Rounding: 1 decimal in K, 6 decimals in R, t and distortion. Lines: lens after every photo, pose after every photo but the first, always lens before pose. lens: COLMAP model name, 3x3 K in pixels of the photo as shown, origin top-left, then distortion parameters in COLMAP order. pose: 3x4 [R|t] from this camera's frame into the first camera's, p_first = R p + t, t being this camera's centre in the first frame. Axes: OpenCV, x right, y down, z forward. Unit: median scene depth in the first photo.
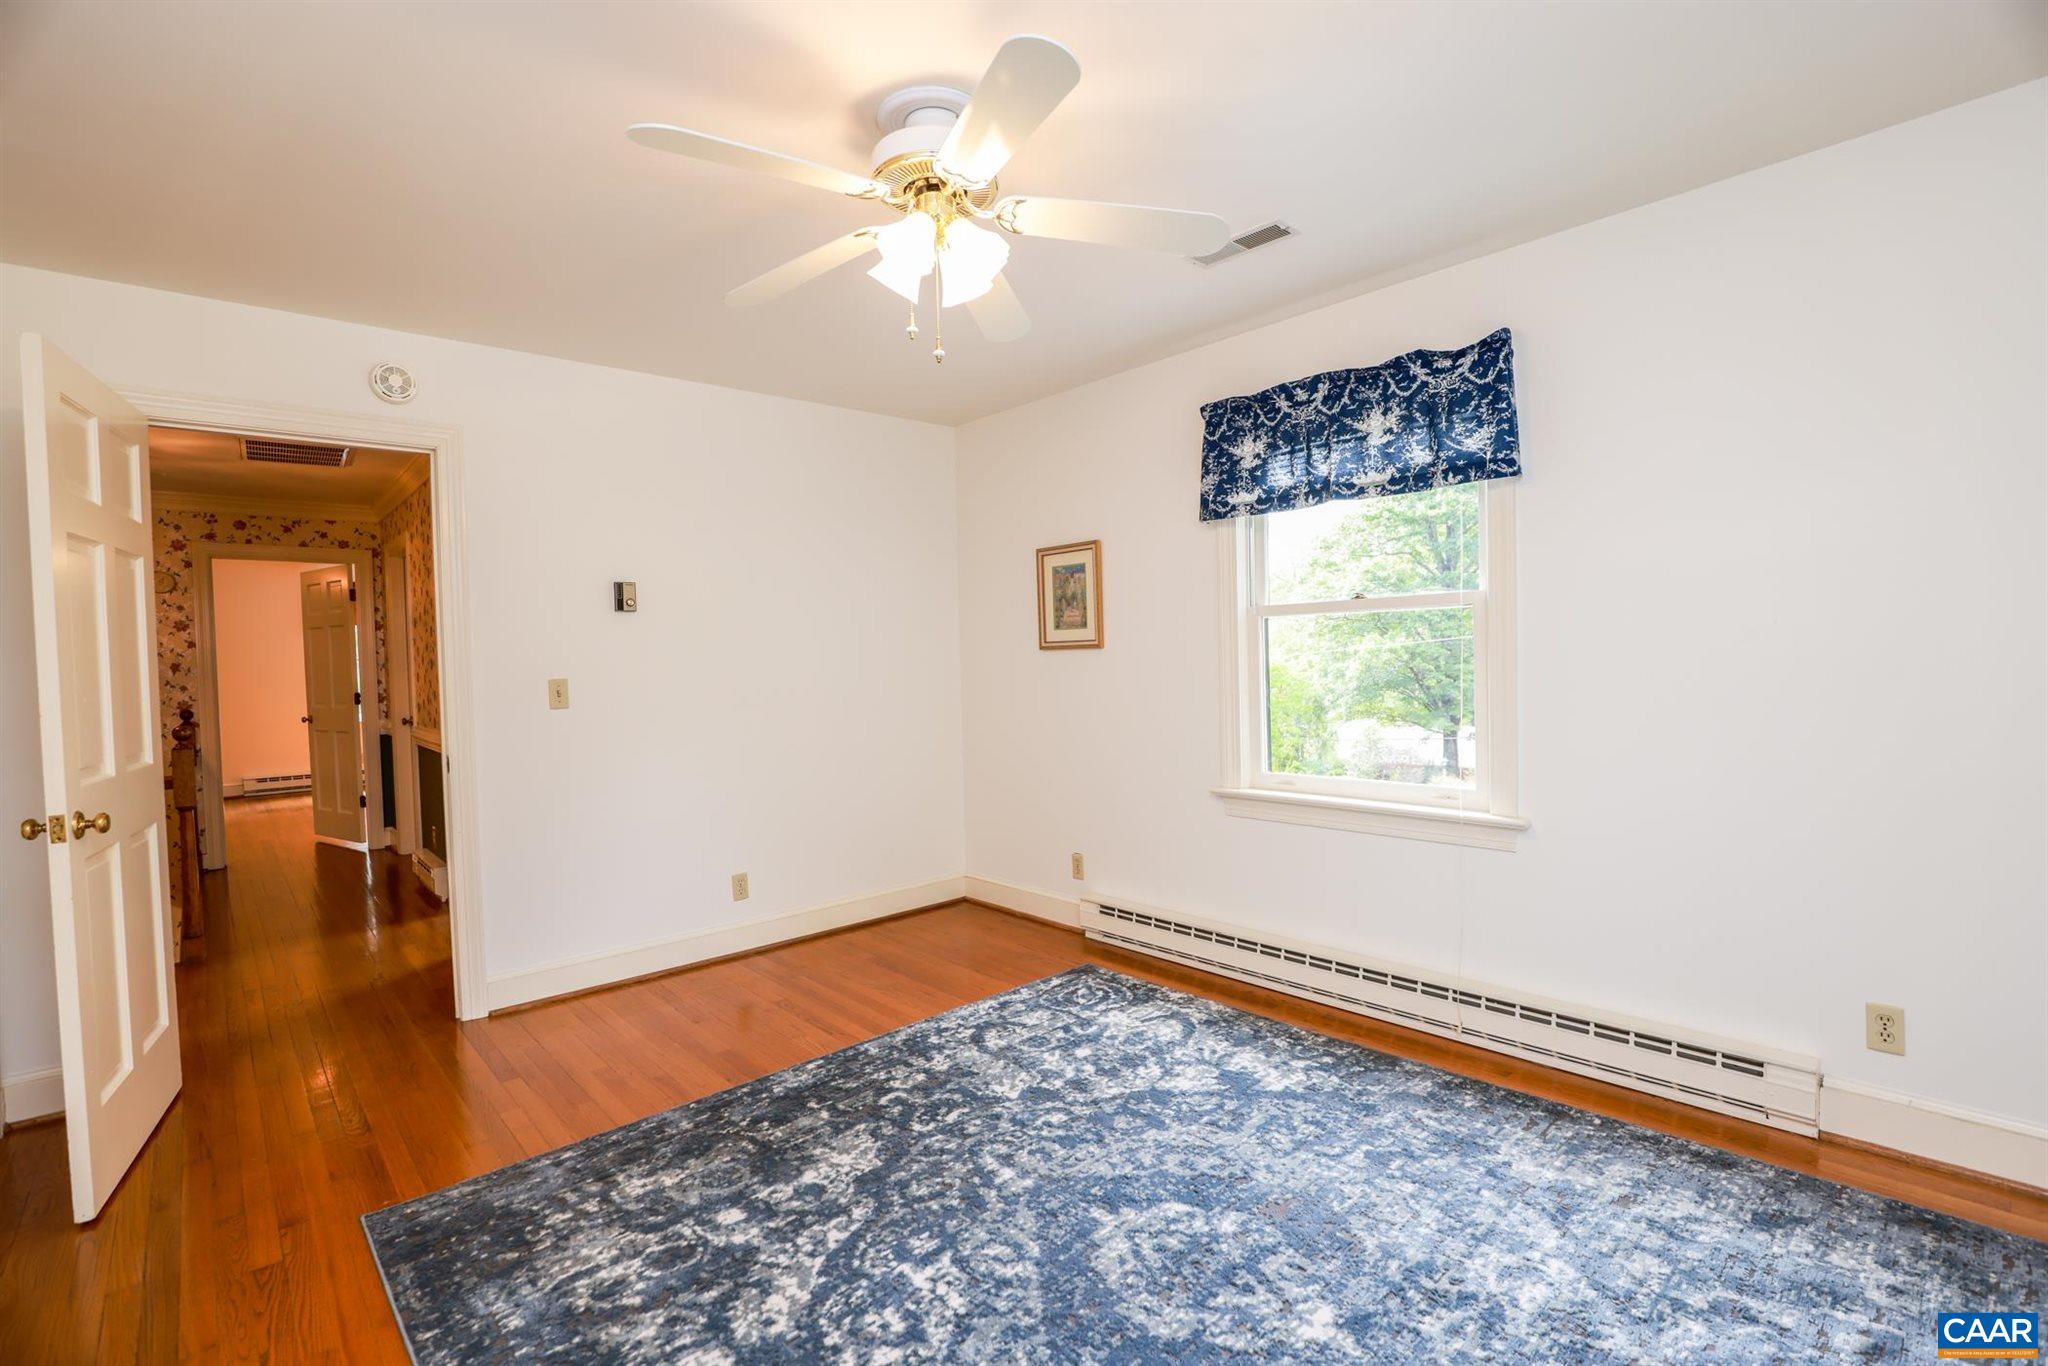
lens RADIAL K [[920.5, 0, 1022.3], [0, 920.5, 687.4], [0, 0, 1]] dist [-0.037660, 0.000396]
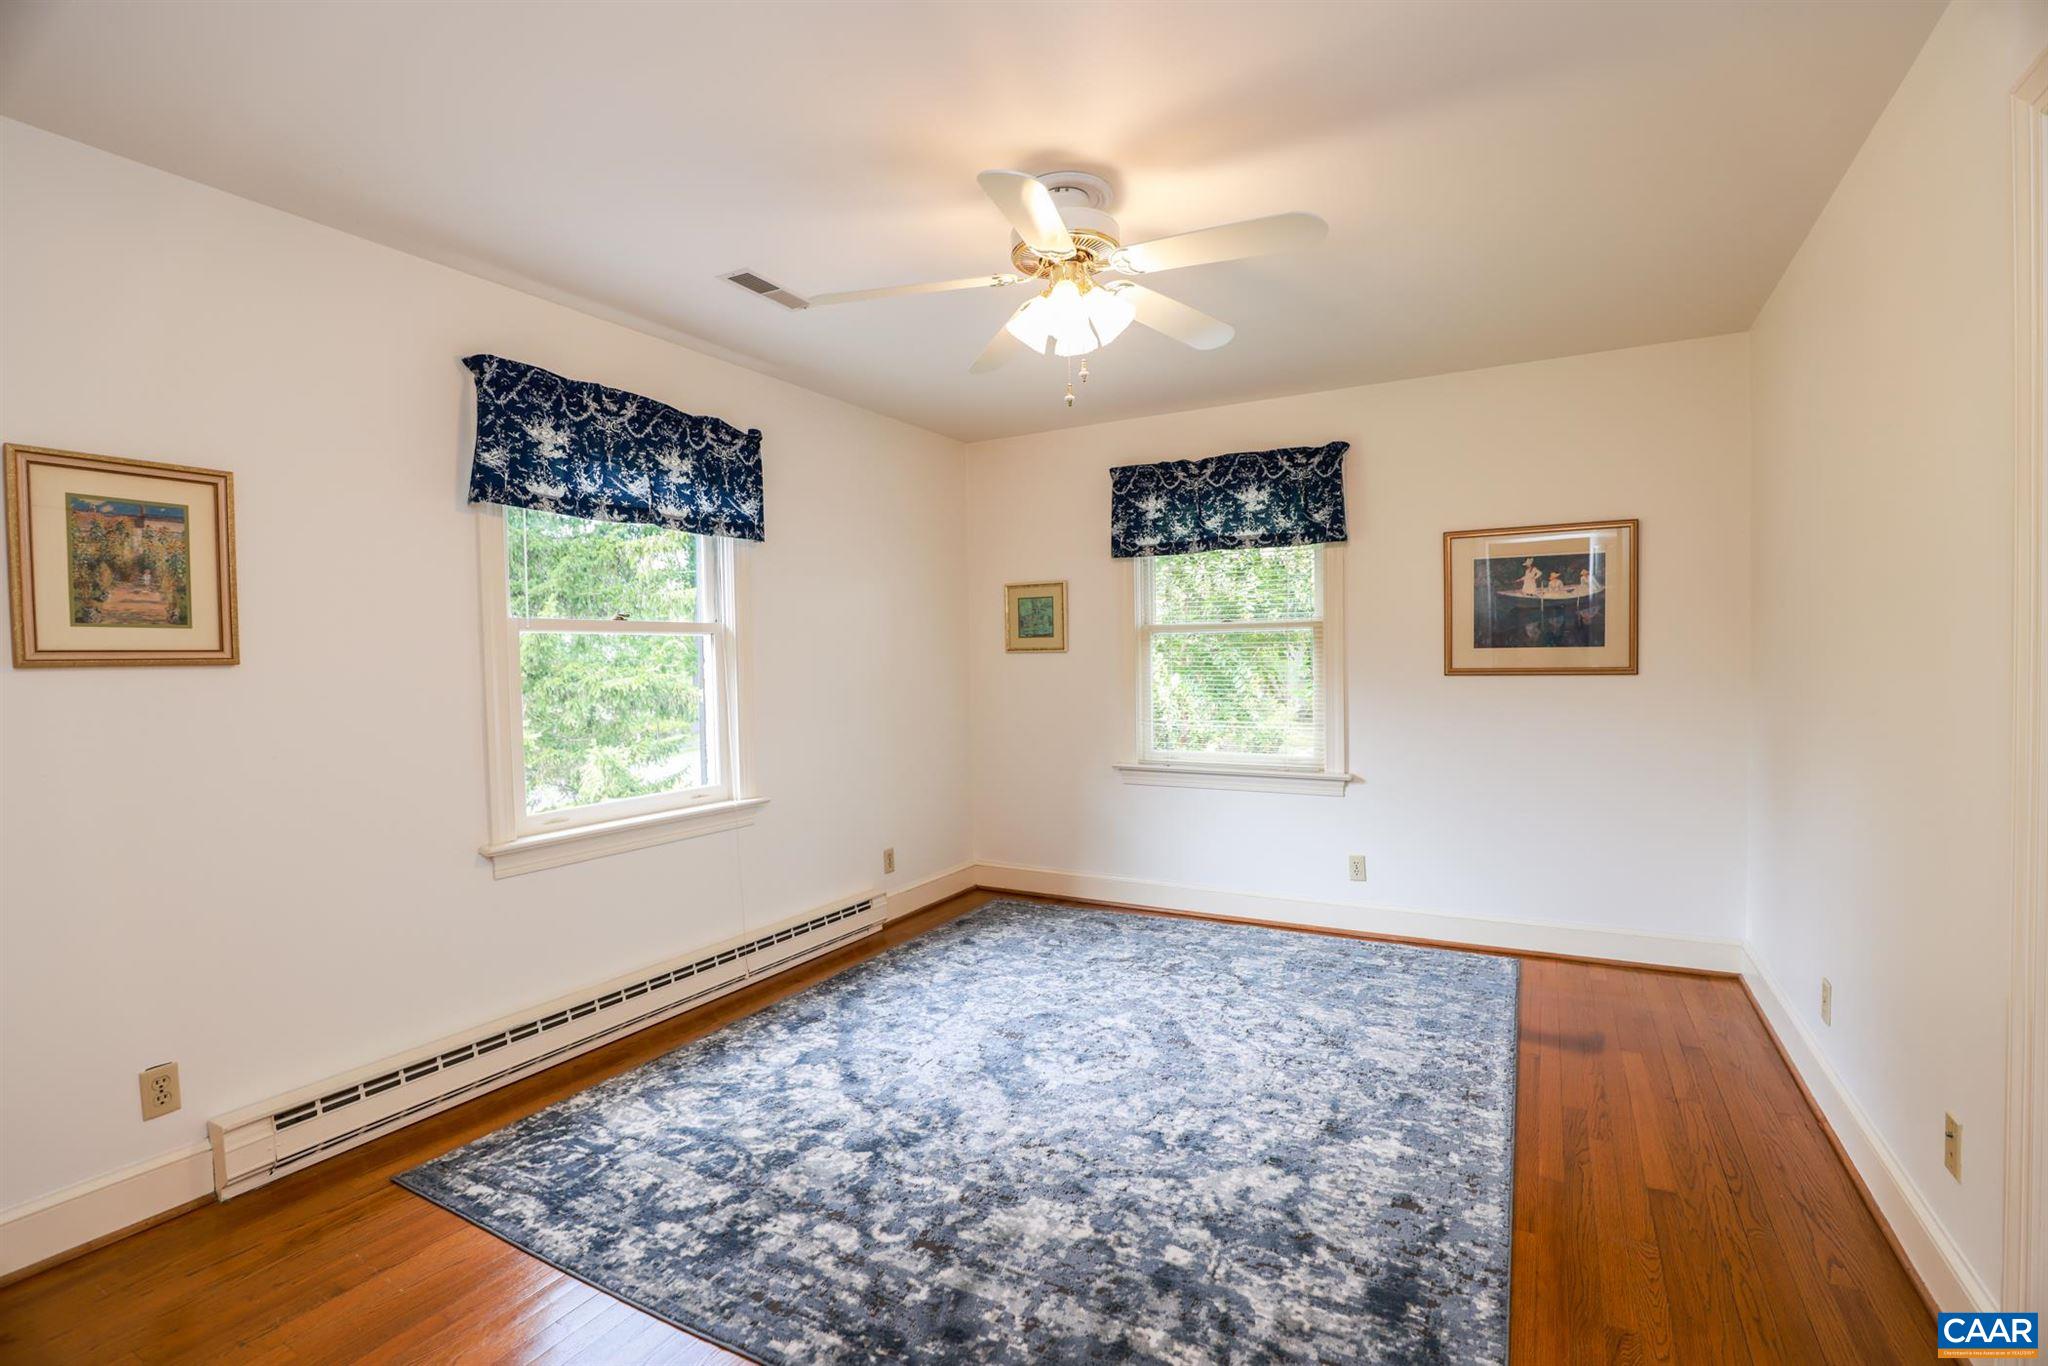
lens RADIAL K [[944.3, 0, 1024.0], [0, 944.3, 683.0], [0, 0, 1]] dist [0.010638, 0.000013]
pose [[-0.306036, -0.000996, 0.952019, -0.810621], [0.047940, 0.998715, 0.016456, -0.024361], [-0.950812, 0.050675, -0.305595, 0.949576]]
